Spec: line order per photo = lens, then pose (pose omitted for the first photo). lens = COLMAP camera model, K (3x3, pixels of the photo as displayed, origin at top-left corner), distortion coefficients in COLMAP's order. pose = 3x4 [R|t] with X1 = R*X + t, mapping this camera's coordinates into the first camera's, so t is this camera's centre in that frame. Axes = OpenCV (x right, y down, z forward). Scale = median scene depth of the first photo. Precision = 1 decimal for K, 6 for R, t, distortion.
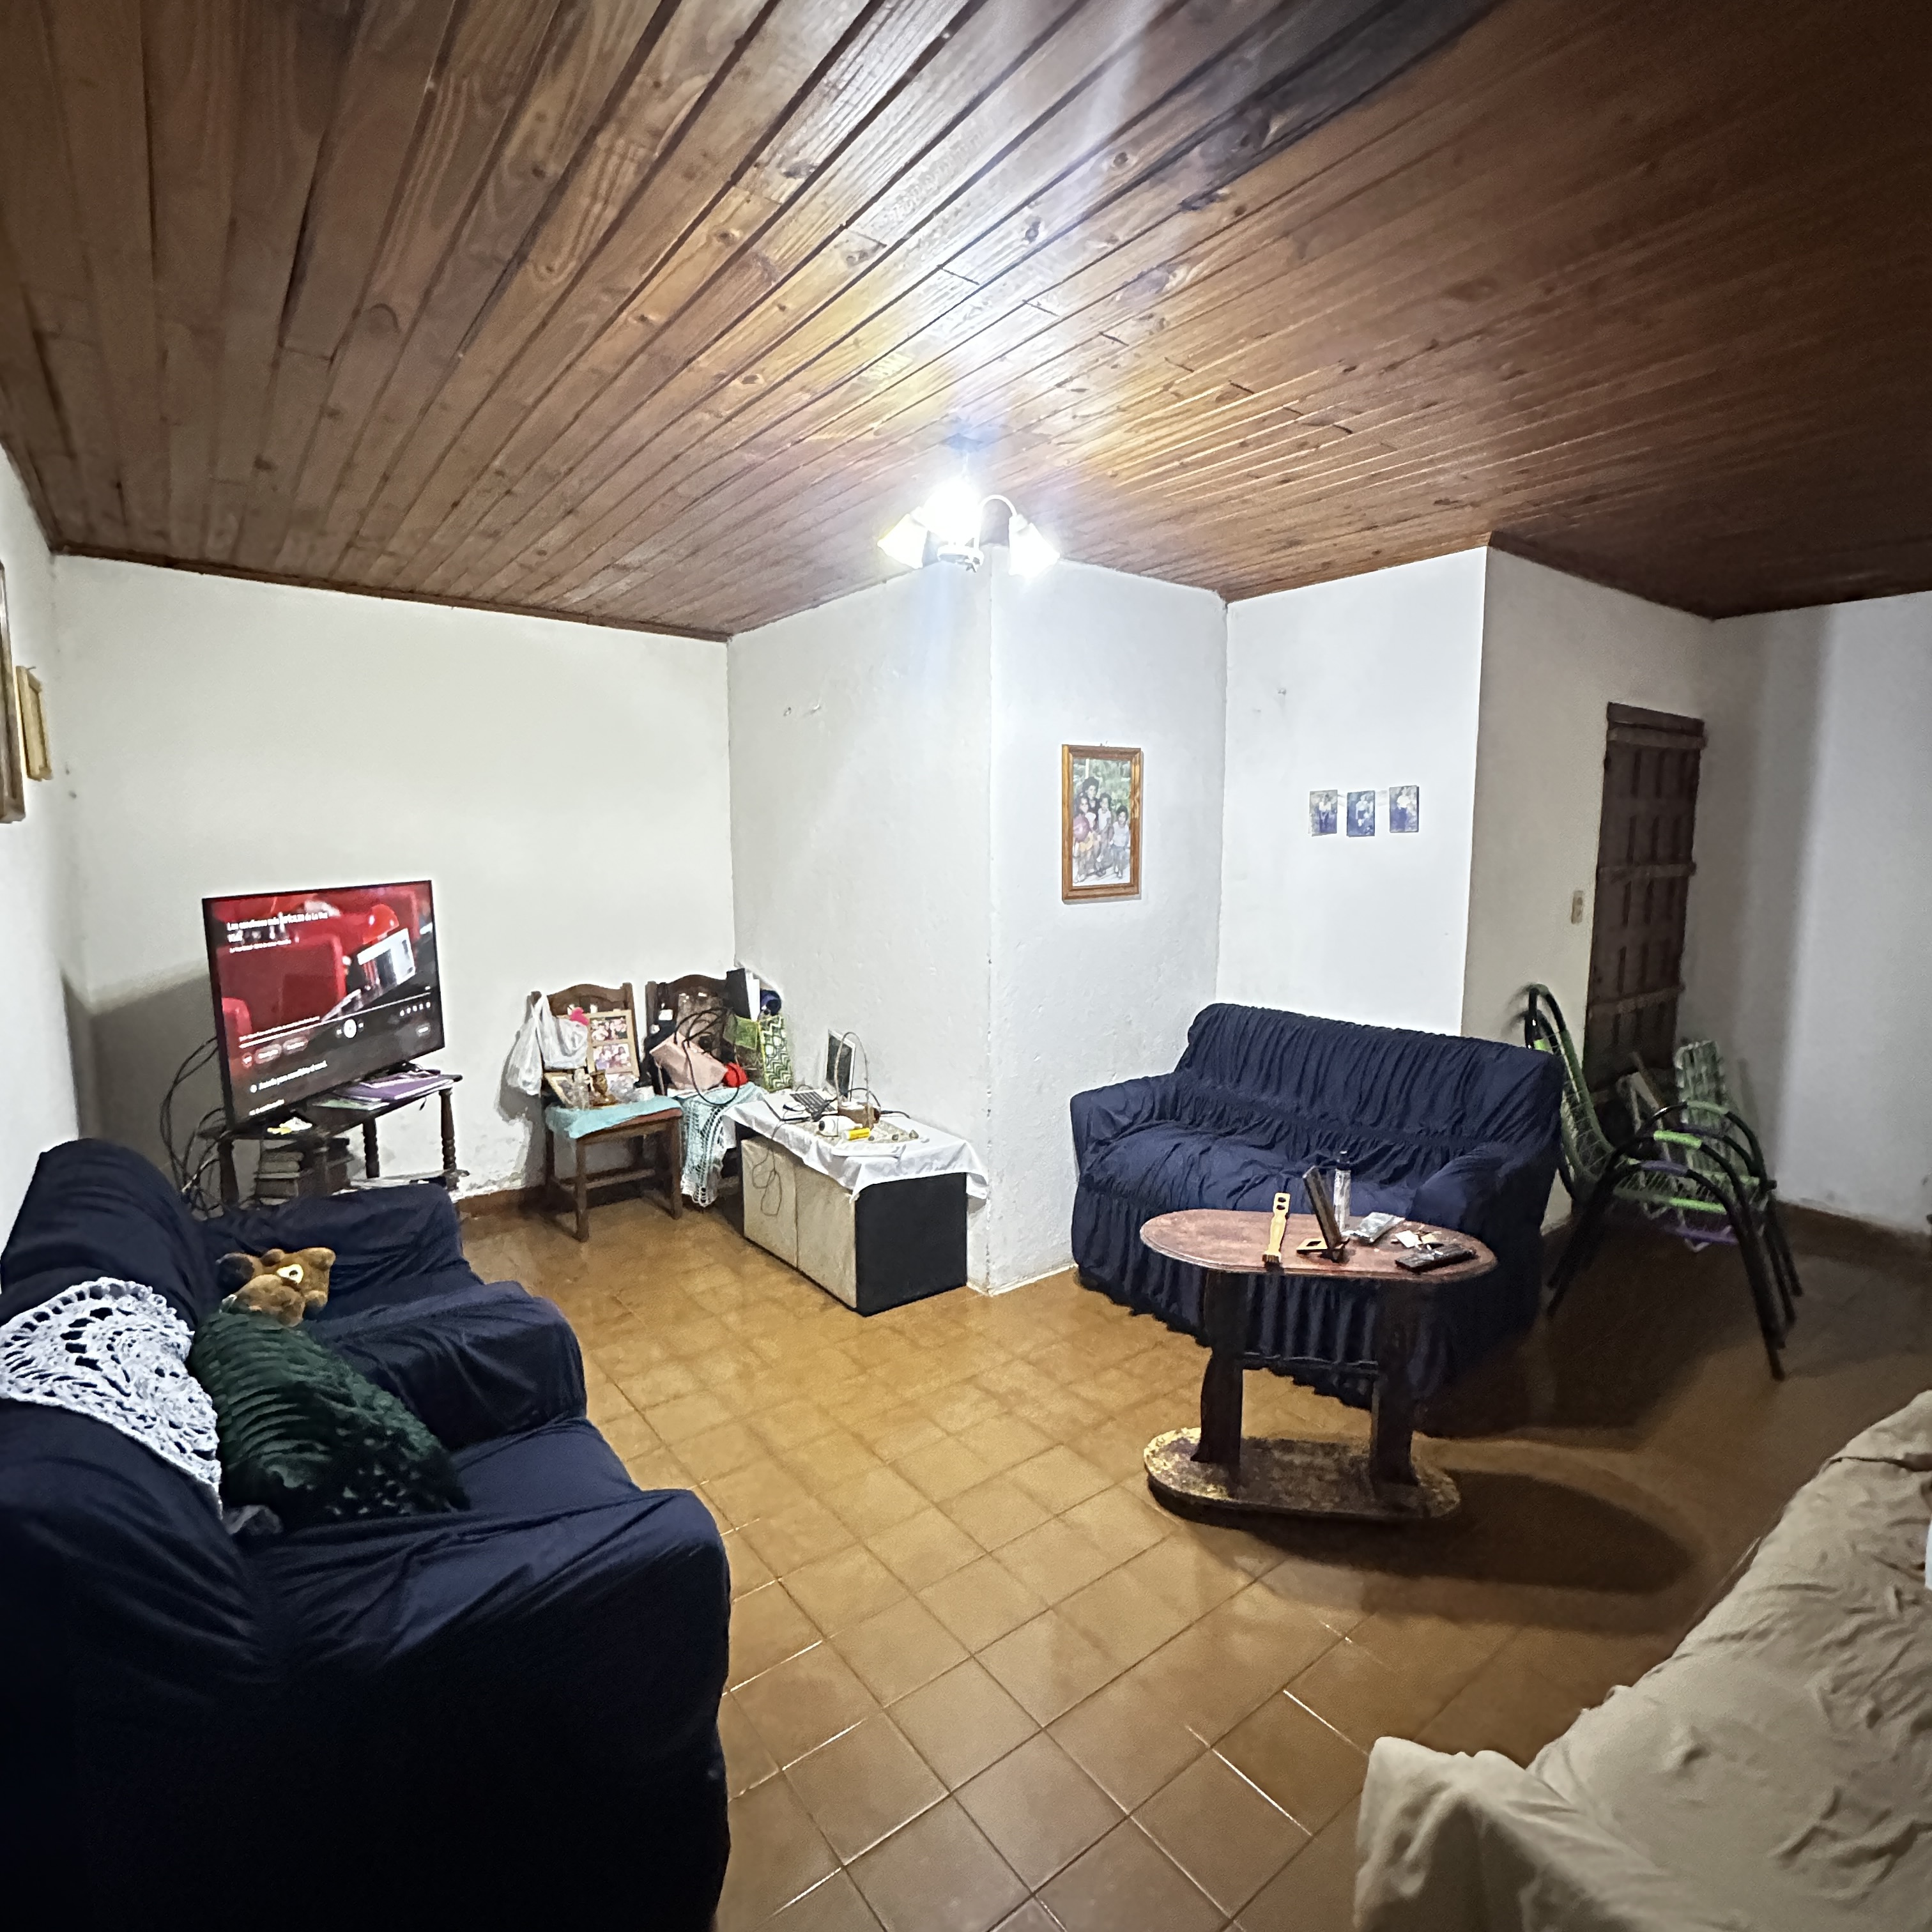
lens RADIAL K [[1026.5, 0, 966.0], [0, 1026.5, 966.0], [0, 0, 1]] dist [-0.004478, 0.000549]
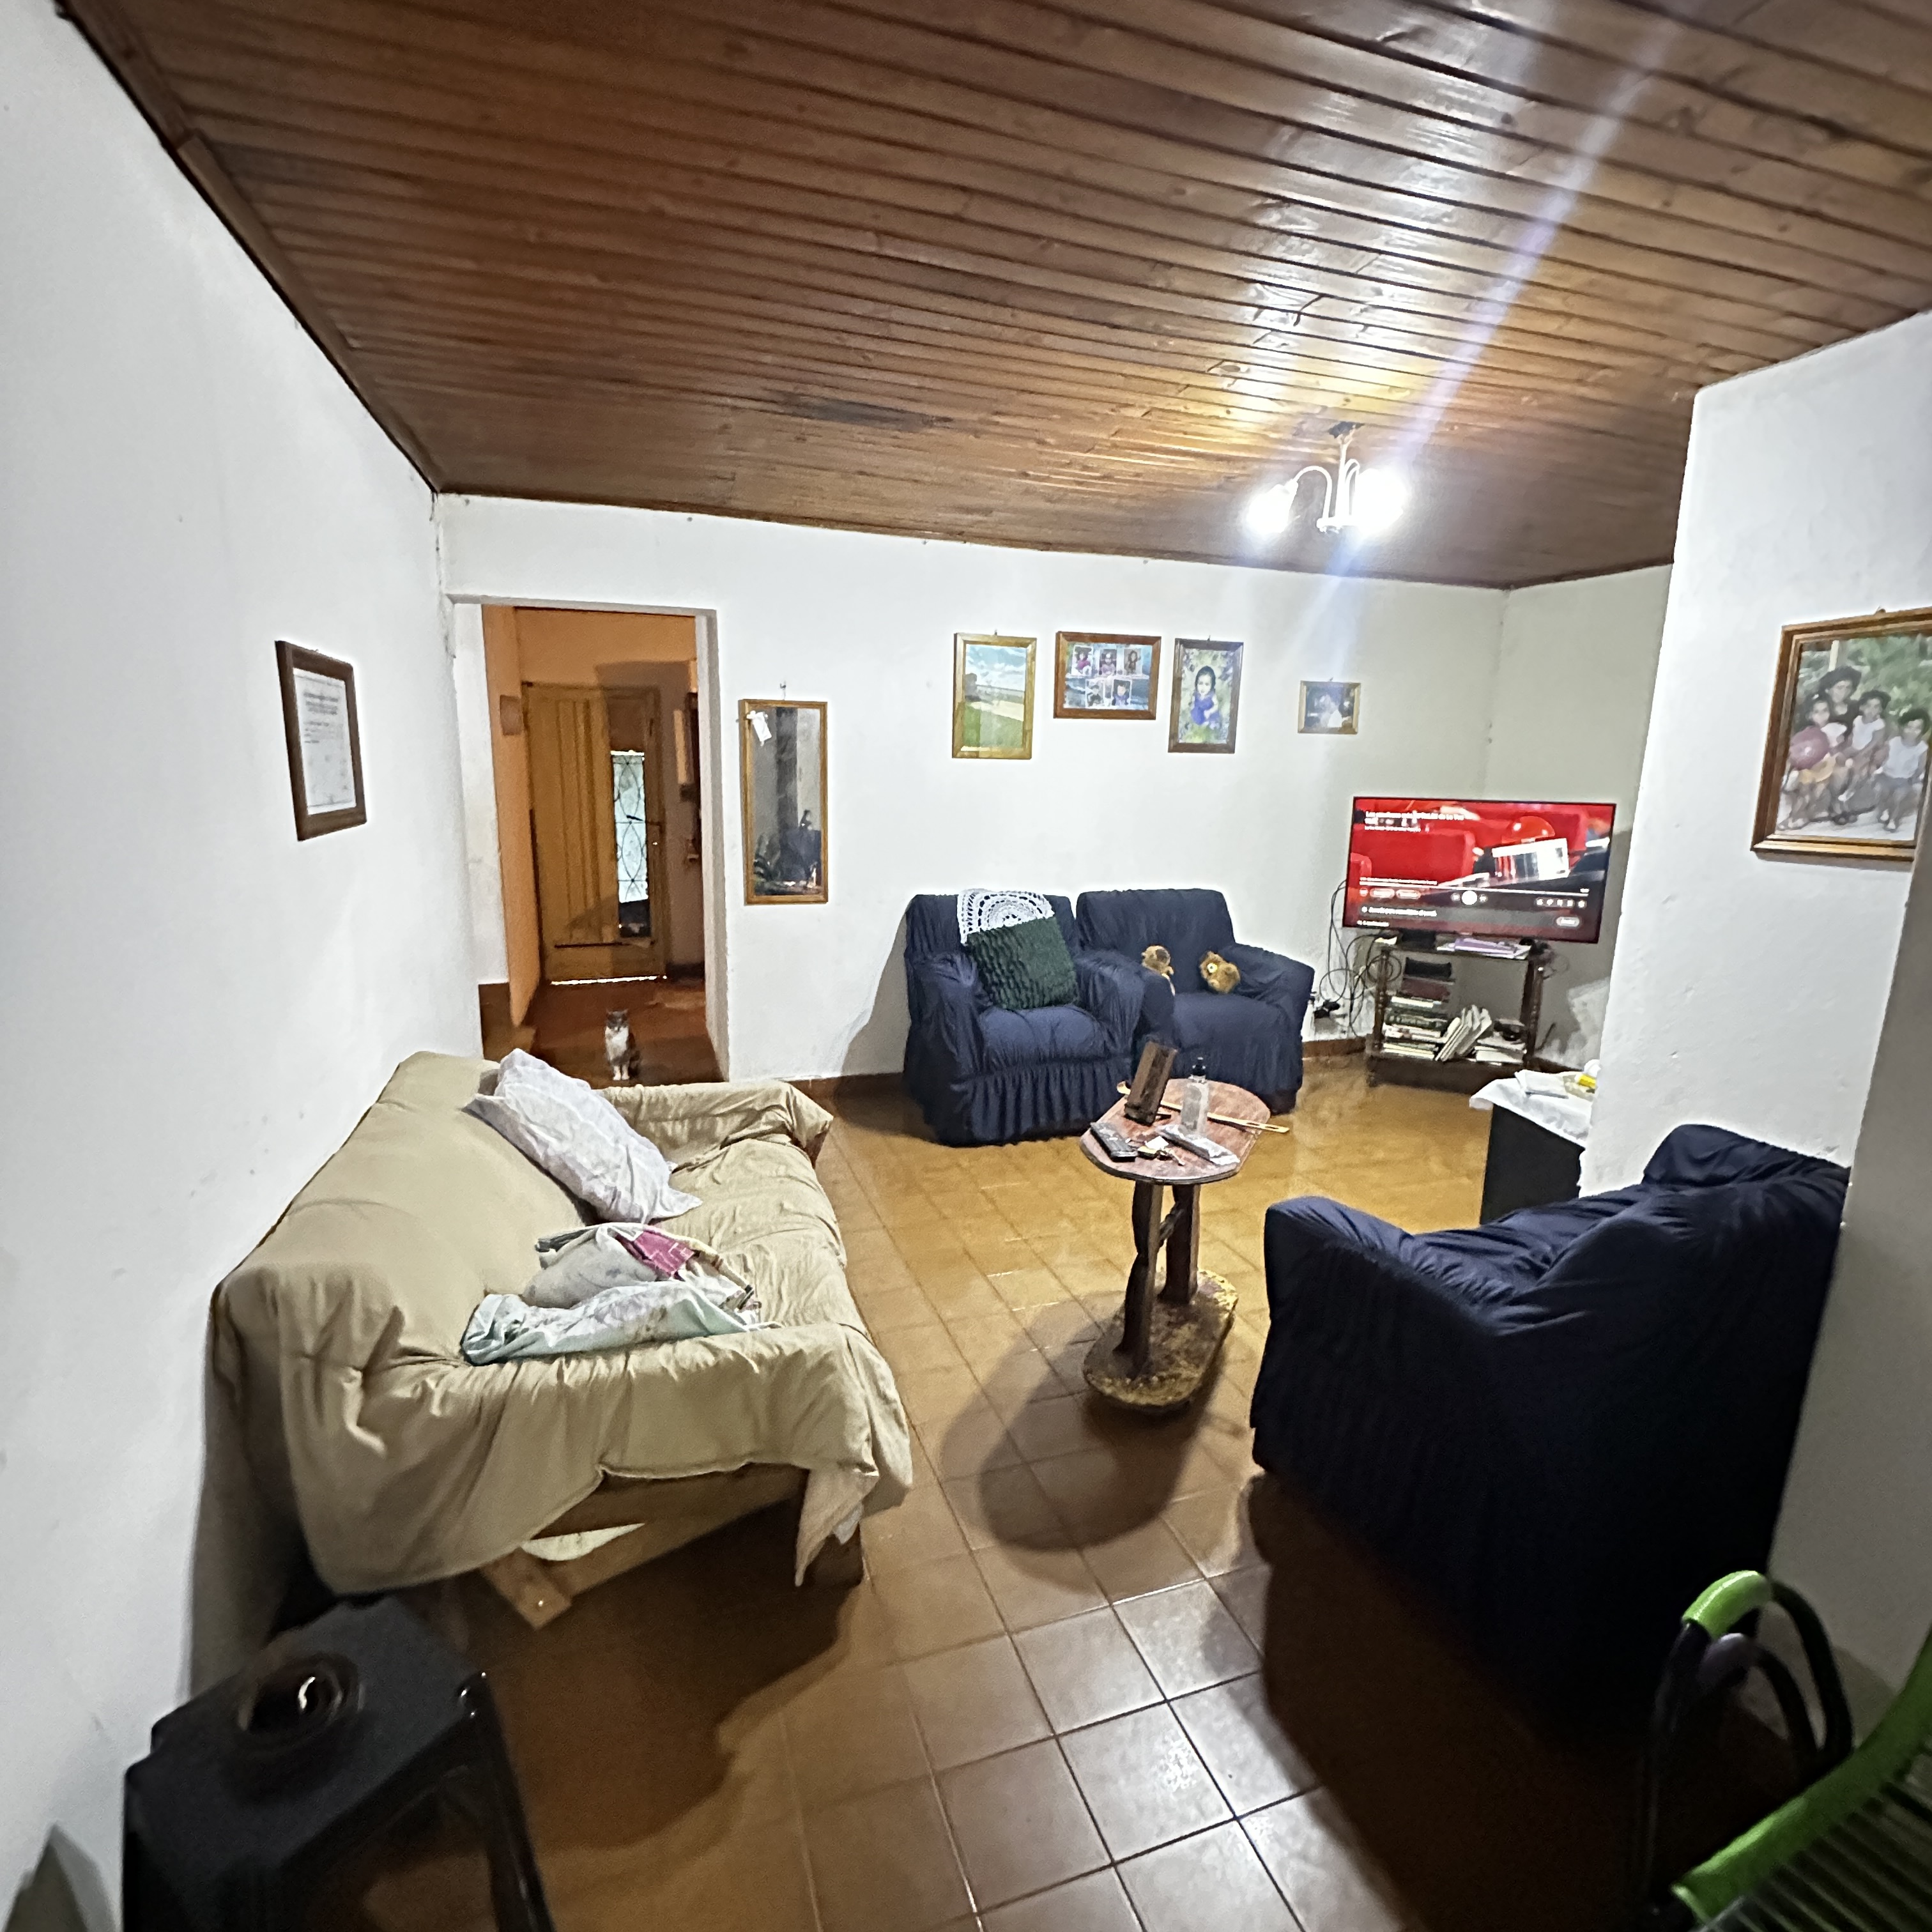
lens RADIAL K [[1026.5, 0, 966.0], [0, 1026.5, 966.0], [0, 0, 1]] dist [-0.004478, 0.000549]
pose [[-0.315483, 0.176900, -0.932296, 0.975823], [-0.138319, 0.963404, 0.229608, -0.079285], [0.938796, 0.201392, -0.279470, 0.737888]]
